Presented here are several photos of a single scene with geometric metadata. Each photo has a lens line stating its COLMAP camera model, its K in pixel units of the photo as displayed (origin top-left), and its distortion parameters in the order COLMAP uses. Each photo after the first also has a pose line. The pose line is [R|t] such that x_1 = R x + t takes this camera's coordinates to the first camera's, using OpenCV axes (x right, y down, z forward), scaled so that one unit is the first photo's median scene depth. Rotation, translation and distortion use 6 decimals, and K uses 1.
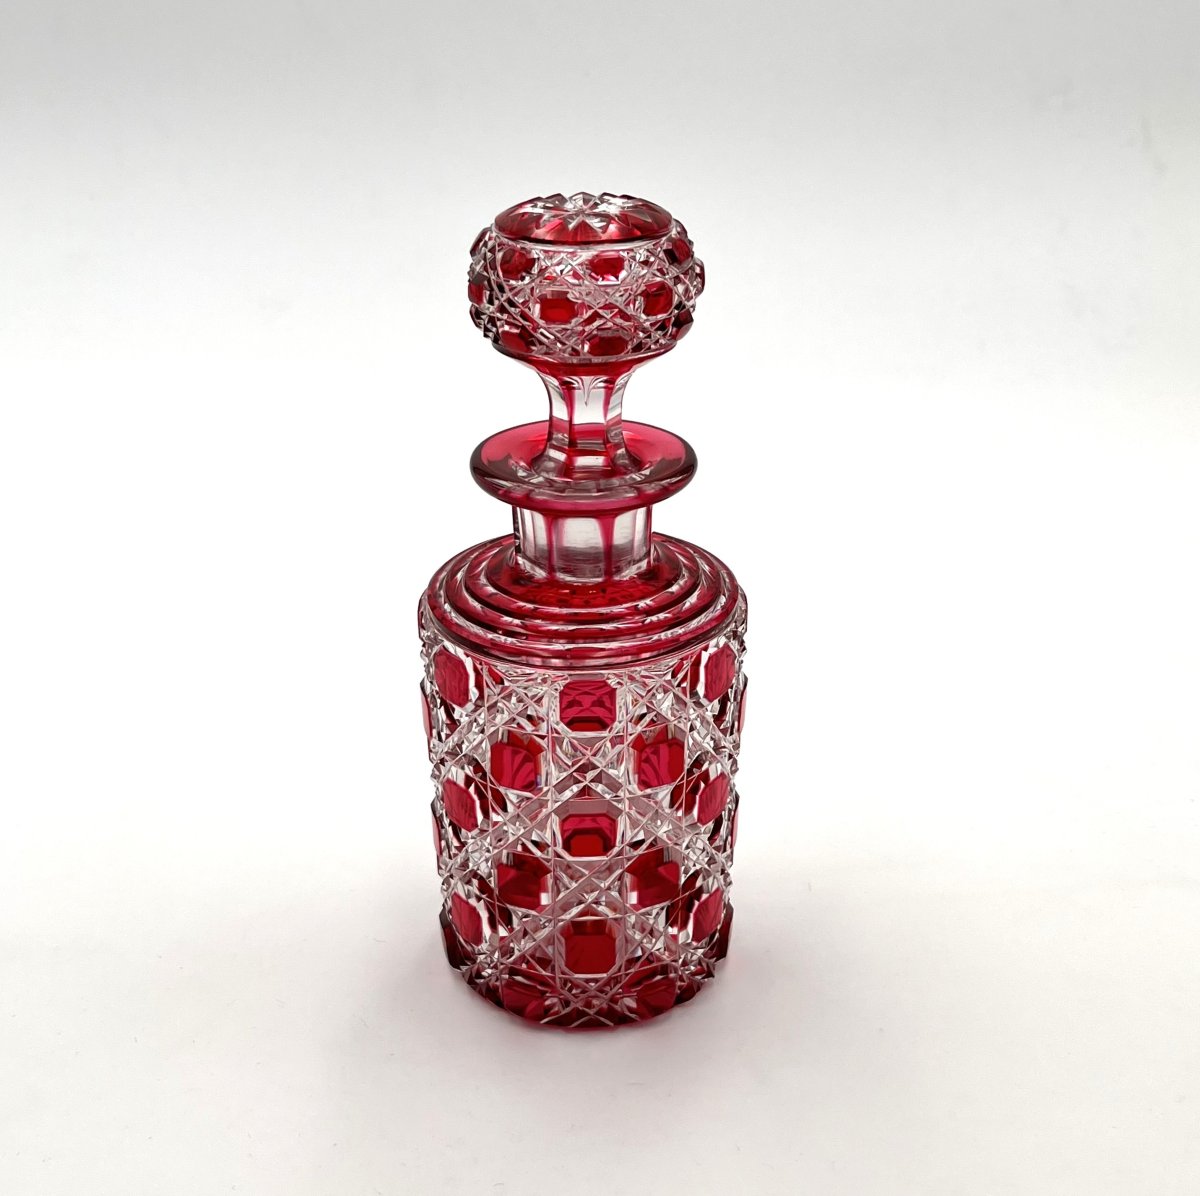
lens RADIAL K [[1334.1, 0, 600.0], [0, 1334.1, 598.0], [0, 0, 1]] dist [0.027656, -0.007586]
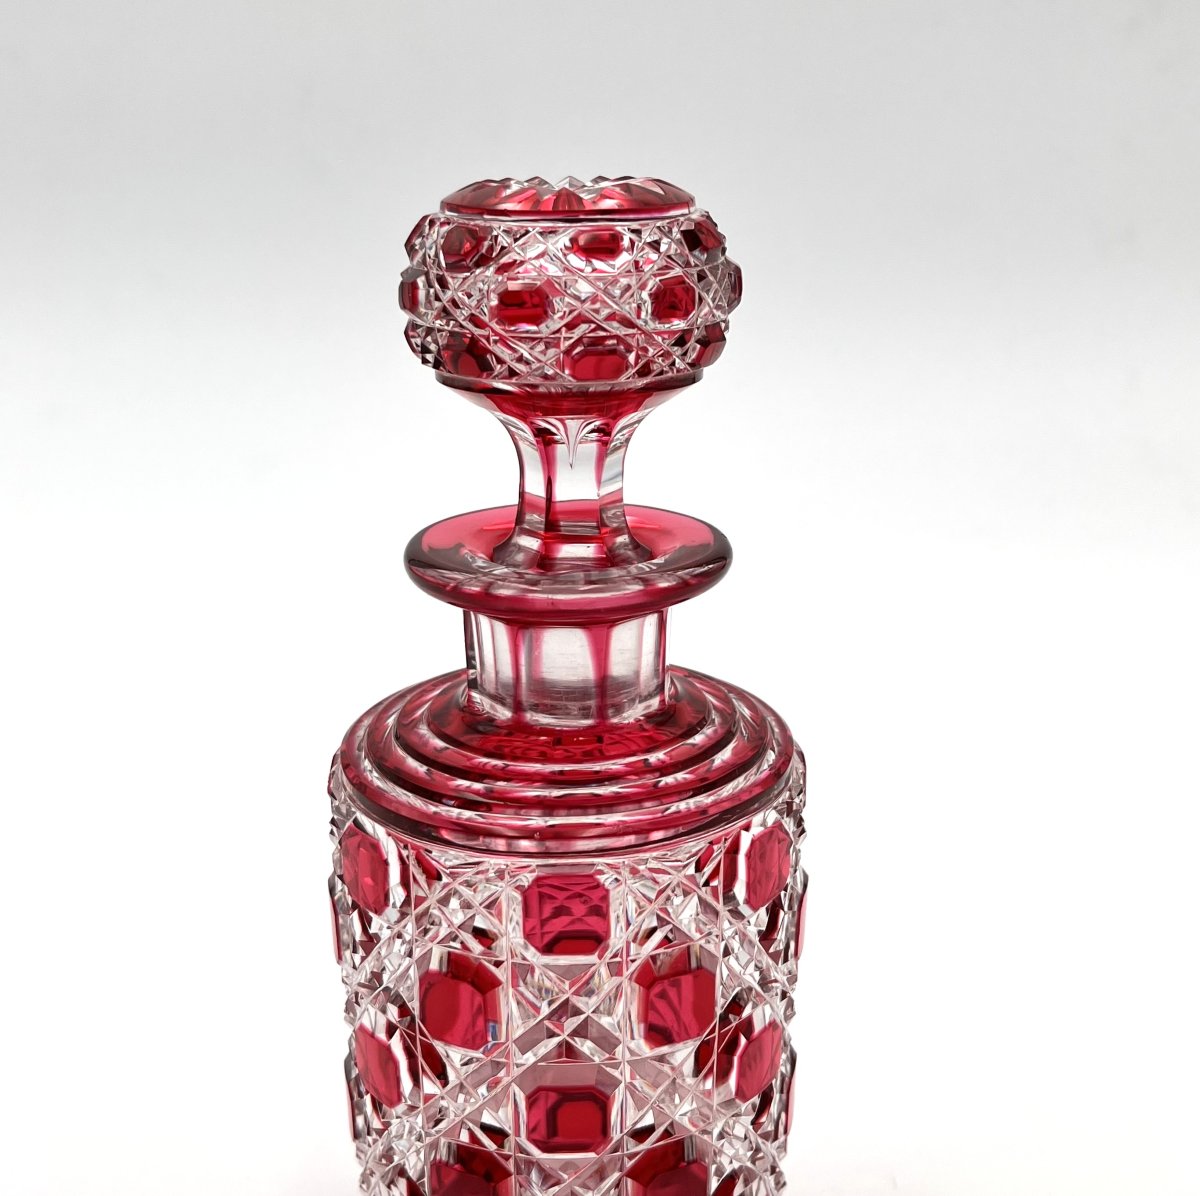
lens RADIAL K [[1334.1, 0, 600.0], [0, 1334.1, 598.0], [0, 0, 1]] dist [0.027656, -0.007586]
pose [[0.999763, 0.006382, -0.020803, 0.018677], [-0.009472, 0.988330, -0.152031, 0.025783], [0.019590, 0.152192, 0.988157, 0.315960]]
